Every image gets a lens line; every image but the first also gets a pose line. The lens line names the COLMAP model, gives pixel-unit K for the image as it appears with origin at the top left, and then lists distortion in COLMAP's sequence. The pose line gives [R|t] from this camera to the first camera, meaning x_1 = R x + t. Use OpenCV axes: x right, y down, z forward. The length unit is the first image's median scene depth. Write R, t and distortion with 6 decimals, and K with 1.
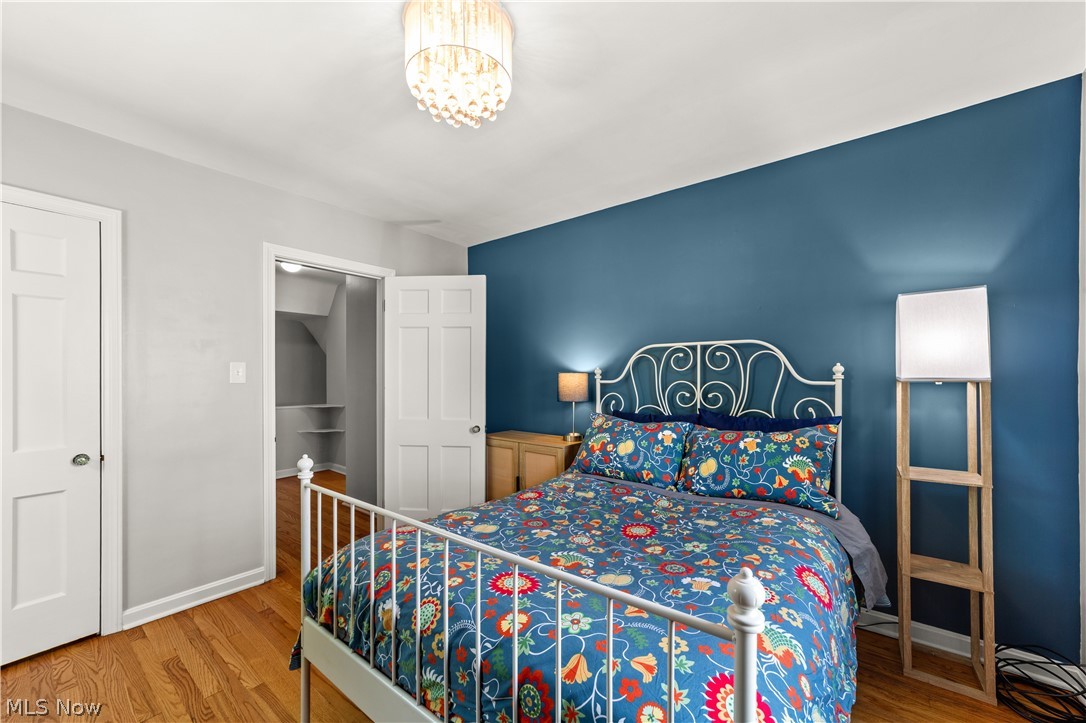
lens RADIAL K [[419.6, 0, 539.8], [0, 419.6, 369.6], [0, 0, 1]] dist [-0.013228, 0.004426]
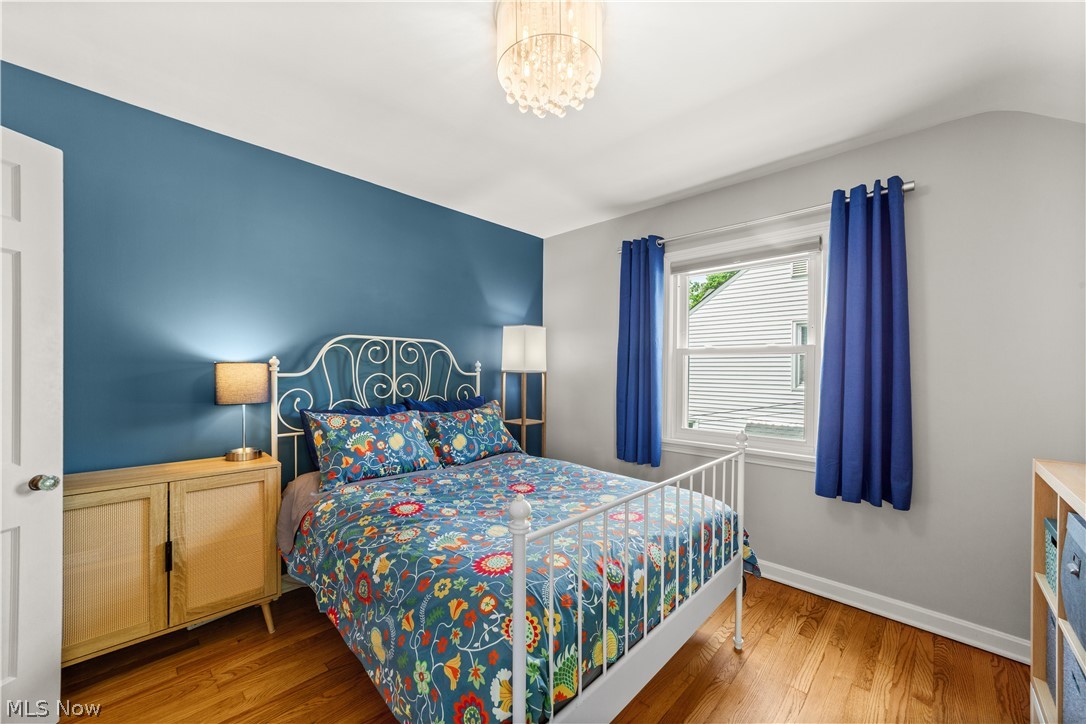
lens RADIAL K [[419.6, 0, 539.7], [0, 419.6, 369.3], [0, 0, 1]] dist [-0.013228, 0.004426]
pose [[0.105991, 0.003258, 0.994362, -0.721377], [-0.021660, 0.999765, -0.000967, 0.010896], [-0.994131, -0.021435, 0.106036, 0.556012]]
